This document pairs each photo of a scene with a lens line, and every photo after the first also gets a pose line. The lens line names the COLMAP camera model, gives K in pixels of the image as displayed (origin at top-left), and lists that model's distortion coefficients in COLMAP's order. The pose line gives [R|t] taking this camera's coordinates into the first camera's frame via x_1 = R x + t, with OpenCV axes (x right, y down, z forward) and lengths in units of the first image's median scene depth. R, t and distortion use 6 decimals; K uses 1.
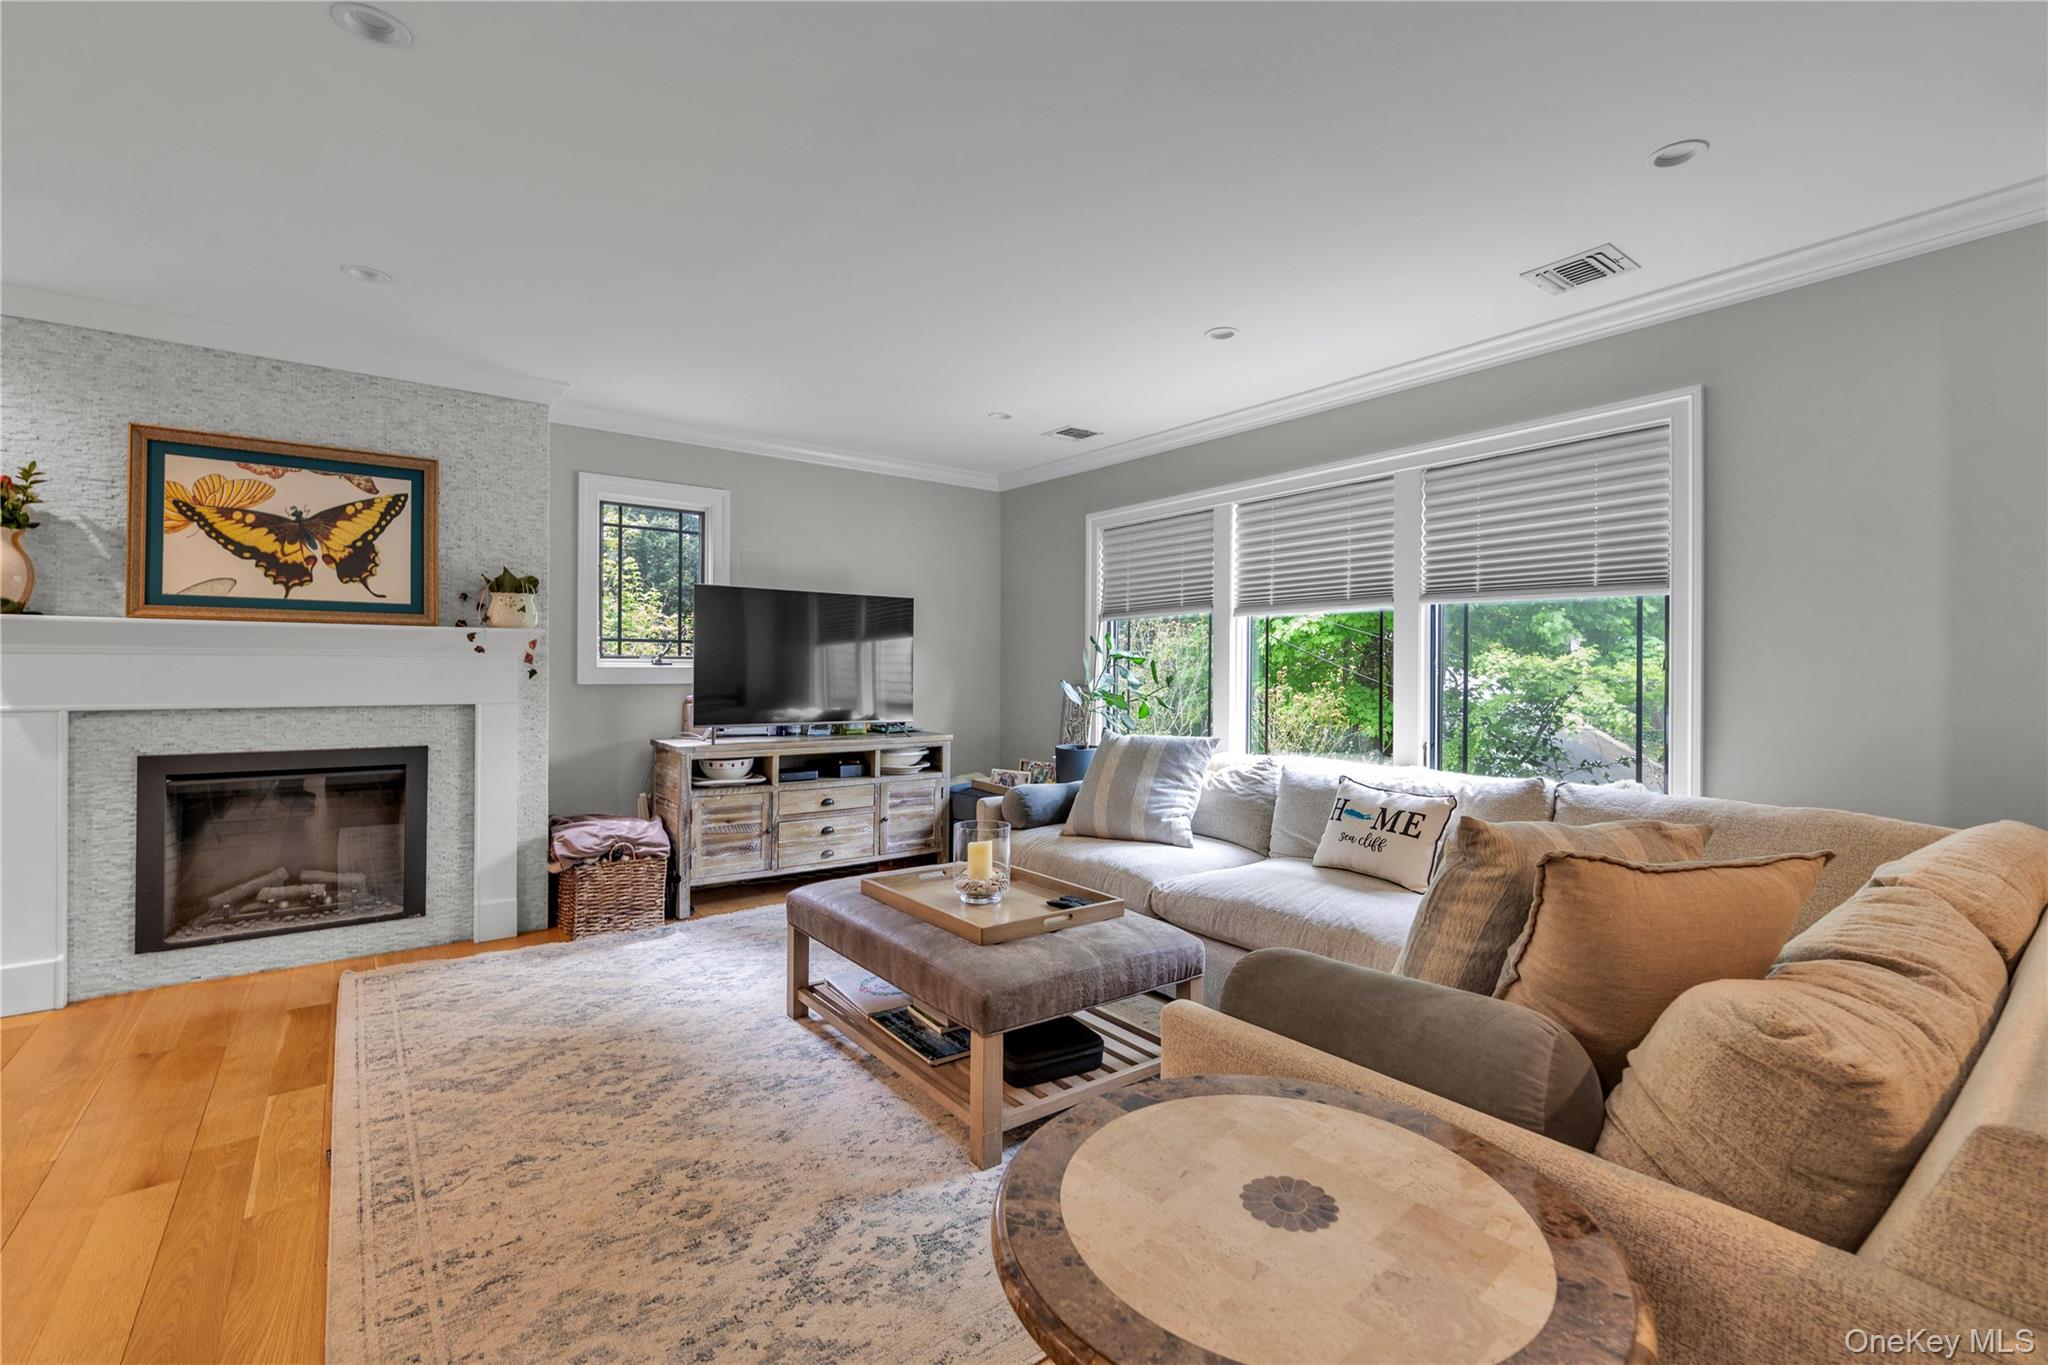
lens RADIAL K [[886.6, 0, 1010.2], [0, 886.6, 674.7], [0, 0, 1]] dist [0.002353, -0.000857]
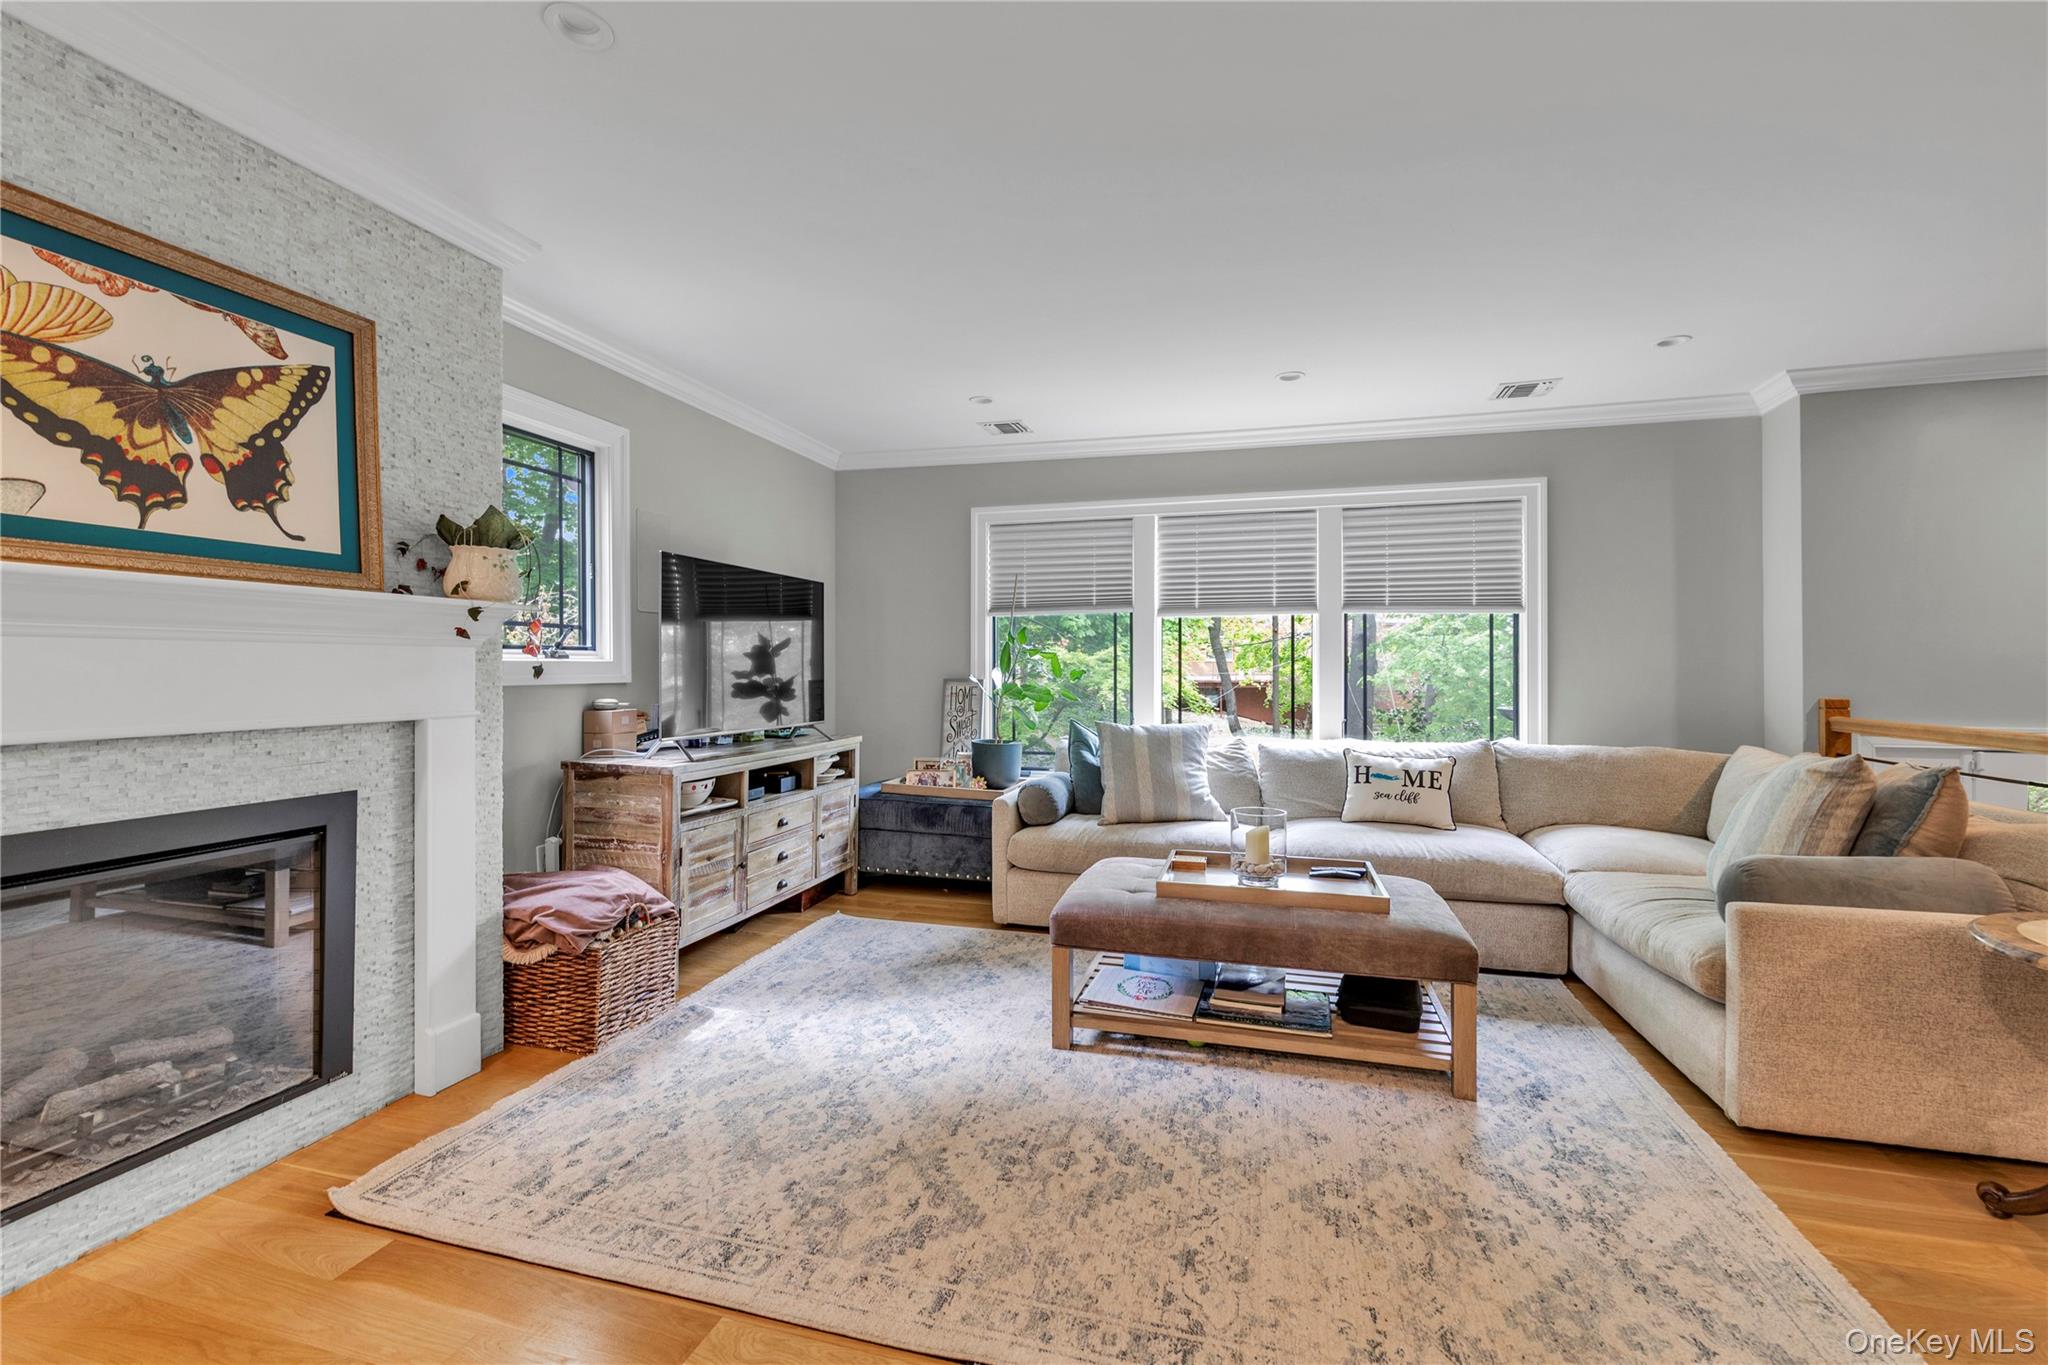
lens RADIAL K [[886.6, 0, 1018.4], [0, 886.6, 672.5], [0, 0, 1]] dist [0.002353, -0.000857]
pose [[0.797857, -0.006695, 0.602809, -0.684518], [0.004577, 0.999977, 0.005048, -0.001601], [-0.602829, -0.001269, 0.797869, 0.255593]]
